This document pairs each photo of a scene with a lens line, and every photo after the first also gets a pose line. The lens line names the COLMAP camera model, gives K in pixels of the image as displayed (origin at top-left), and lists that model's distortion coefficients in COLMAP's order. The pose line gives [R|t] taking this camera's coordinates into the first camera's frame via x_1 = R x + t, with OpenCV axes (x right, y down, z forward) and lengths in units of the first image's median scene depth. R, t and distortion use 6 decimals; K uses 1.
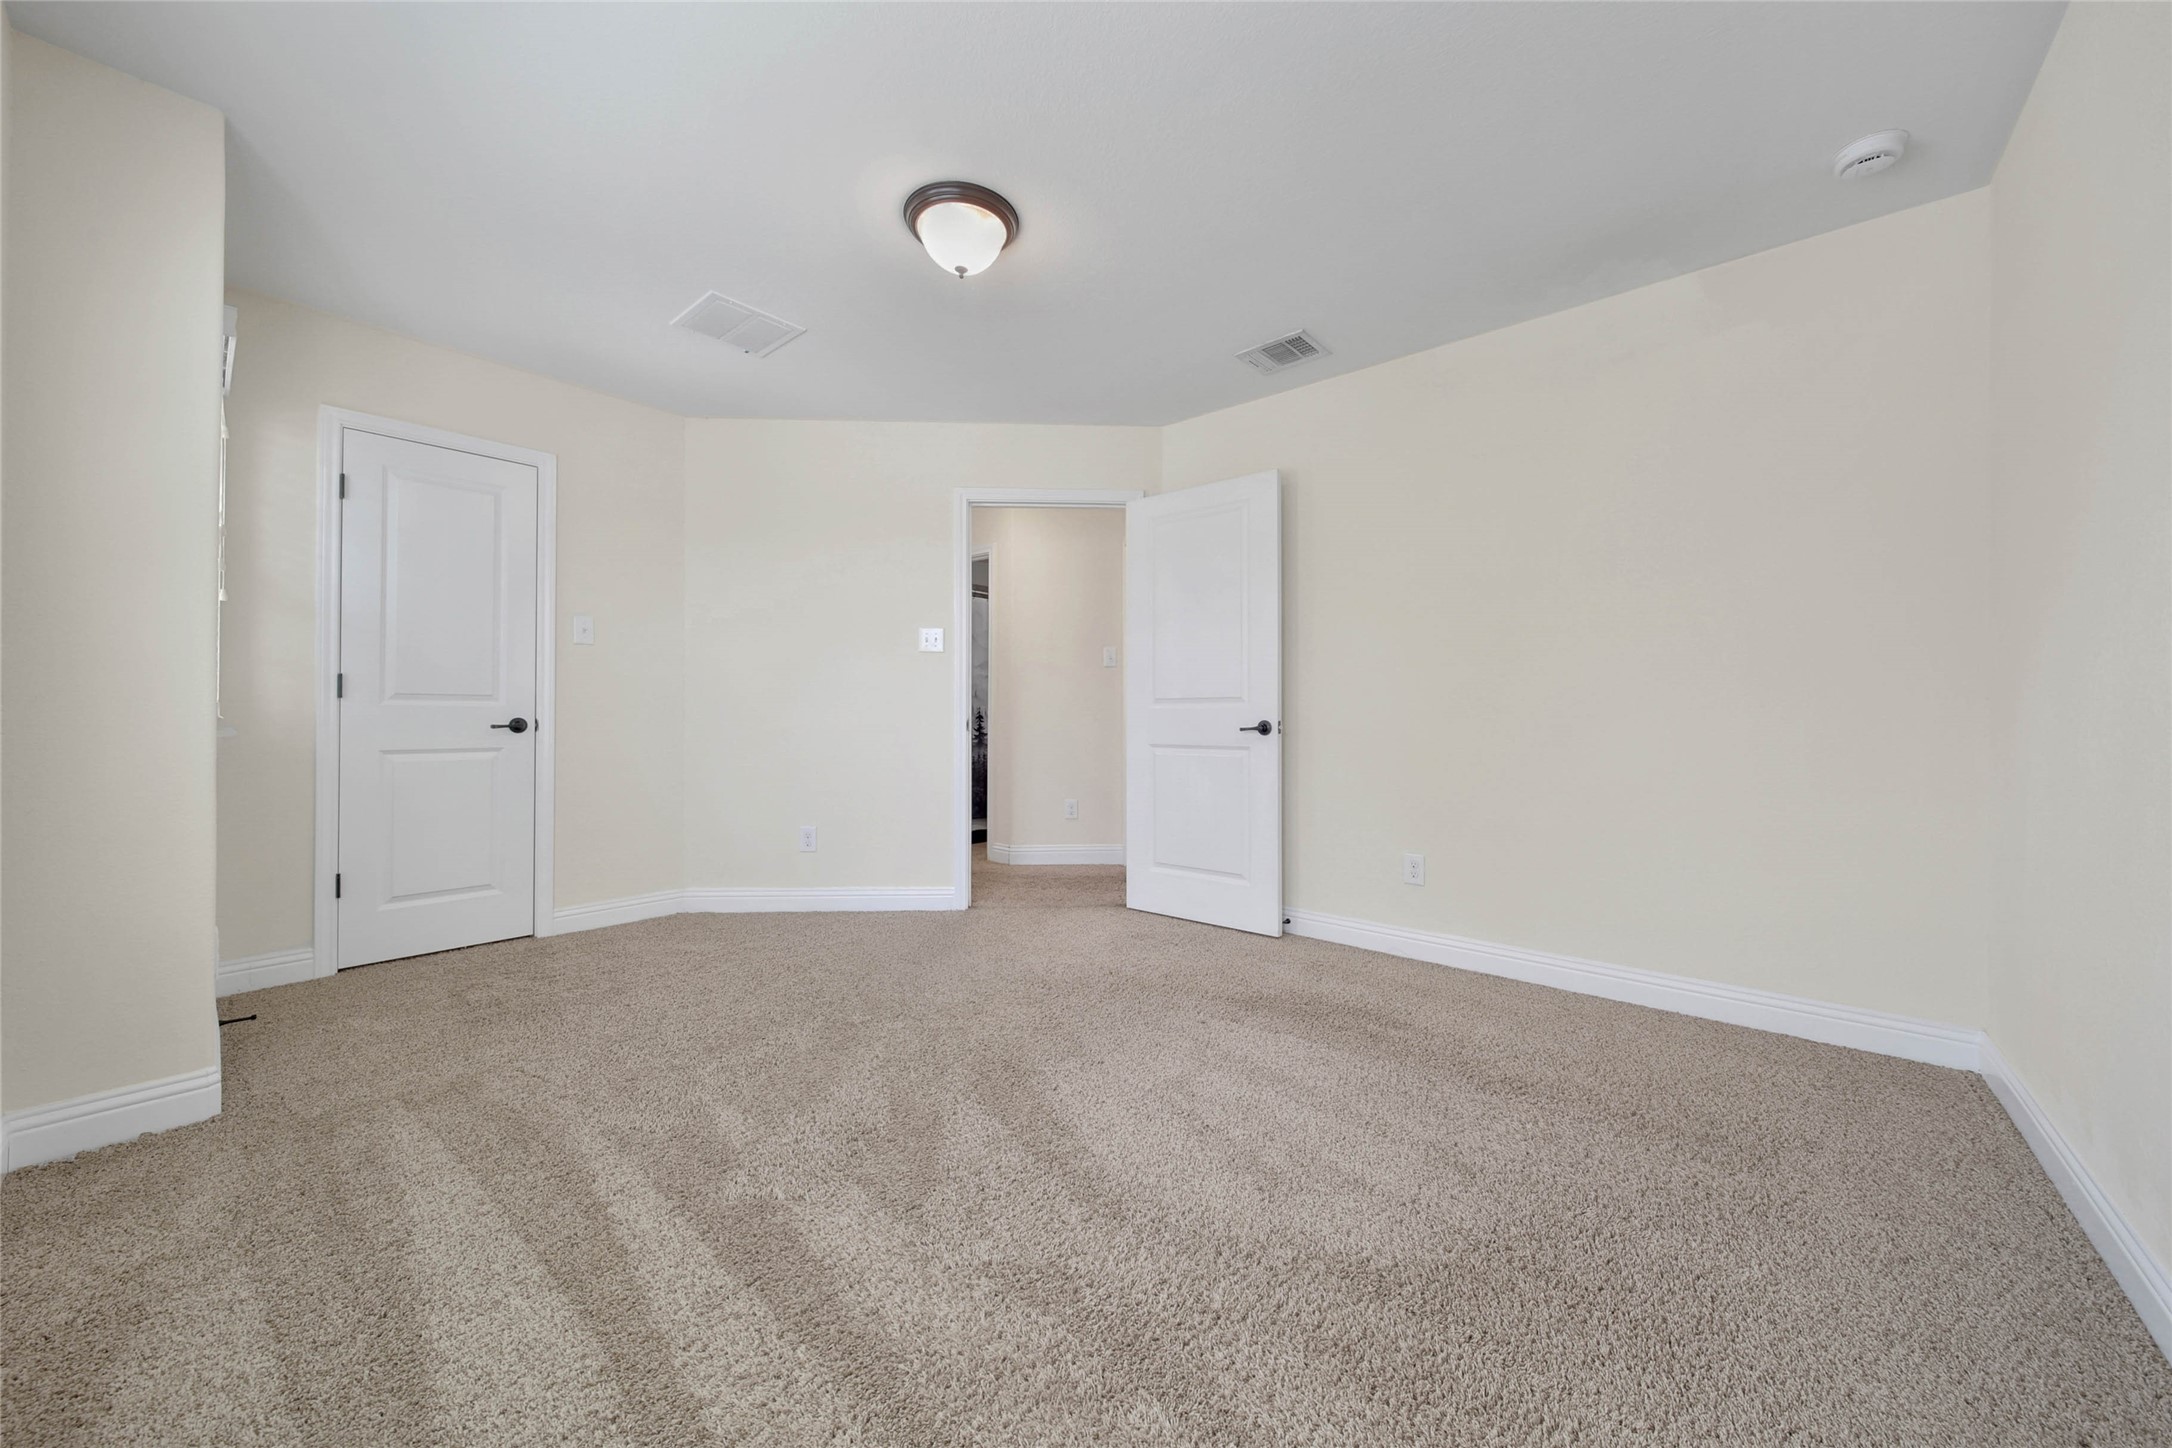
lens RADIAL K [[779.0, 0, 1085.1], [0, 779.0, 720.9], [0, 0, 1]] dist [-0.001653, -0.000323]
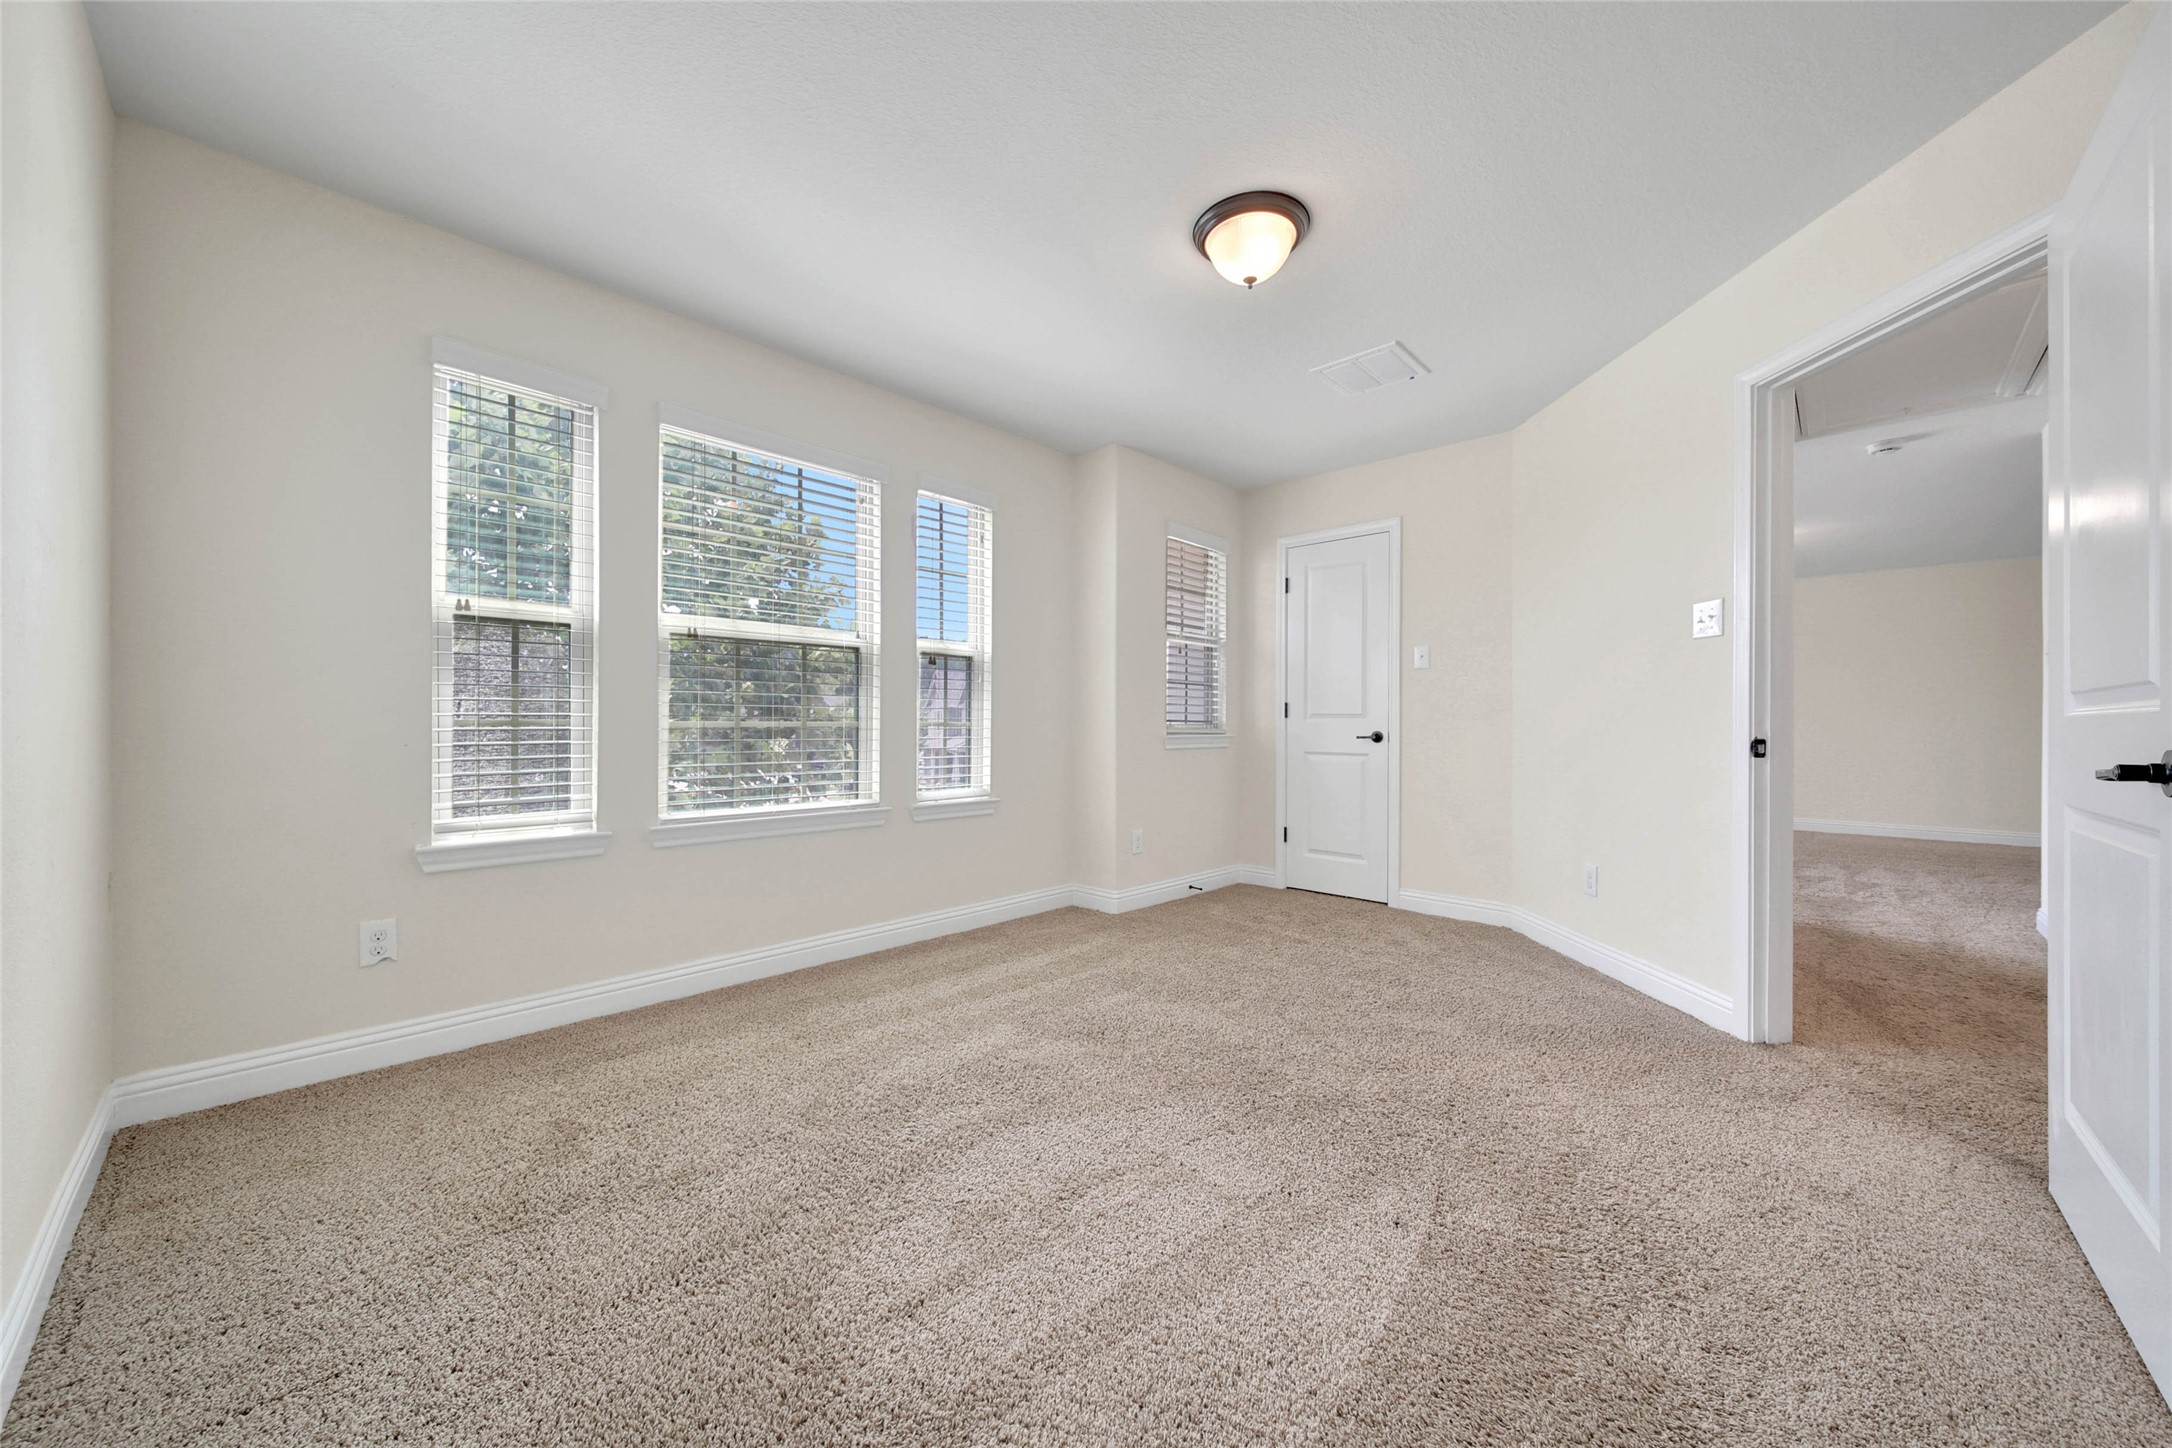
lens RADIAL K [[793.6, 0, 1086.0], [0, 793.6, 724.0], [0, 0, 1]] dist [-0.000638, -0.000085]
pose [[-0.059848, -0.005552, -0.998192, 0.702200], [-0.017543, 0.999836, -0.004510, -0.001553], [0.998053, 0.017241, -0.059935, 0.689204]]
